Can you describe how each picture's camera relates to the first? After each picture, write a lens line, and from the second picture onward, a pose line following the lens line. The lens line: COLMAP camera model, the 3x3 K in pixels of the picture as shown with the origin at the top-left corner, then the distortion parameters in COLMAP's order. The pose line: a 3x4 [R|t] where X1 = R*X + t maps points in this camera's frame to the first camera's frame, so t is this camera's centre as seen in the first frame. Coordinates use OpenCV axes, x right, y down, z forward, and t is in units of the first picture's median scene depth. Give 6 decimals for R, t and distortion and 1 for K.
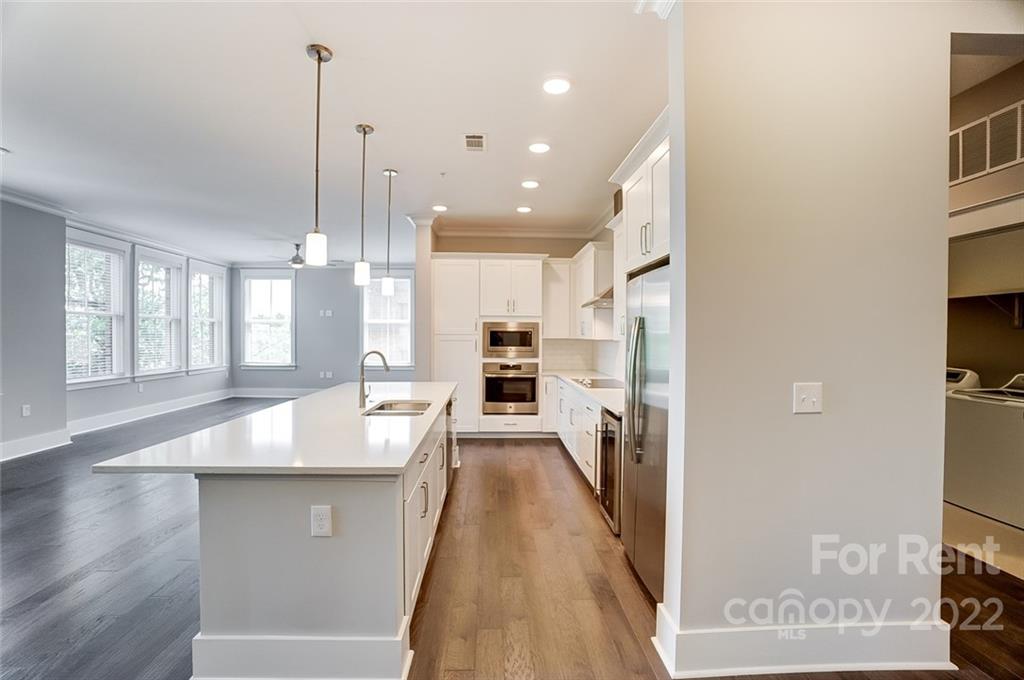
lens RADIAL K [[459.9, 0, 512.0], [0, 459.9, 340.0], [0, 0, 1]] dist [-0.022337, -0.000051]
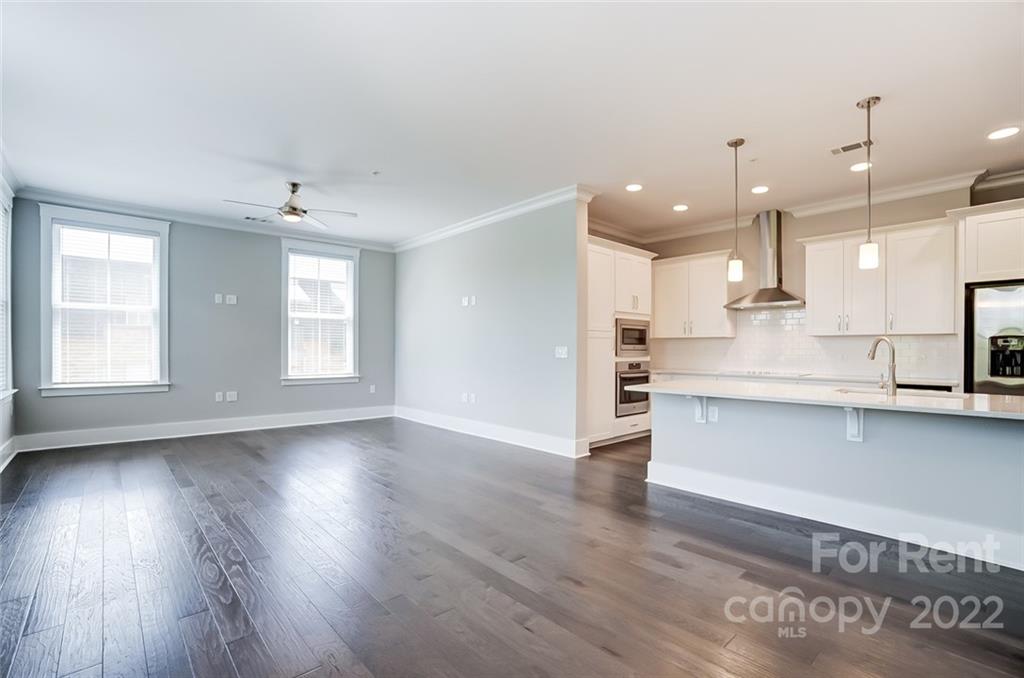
lens RADIAL K [[469.1, 0, 512.0], [0, 469.1, 348.8], [0, 0, 1]] dist [-0.014305, 0.000538]
pose [[0.767901, -0.003377, 0.640559, -0.828834], [0.007214, 0.999968, -0.003377, 0.024414], [-0.640528, 0.007214, 0.767901, 0.406425]]
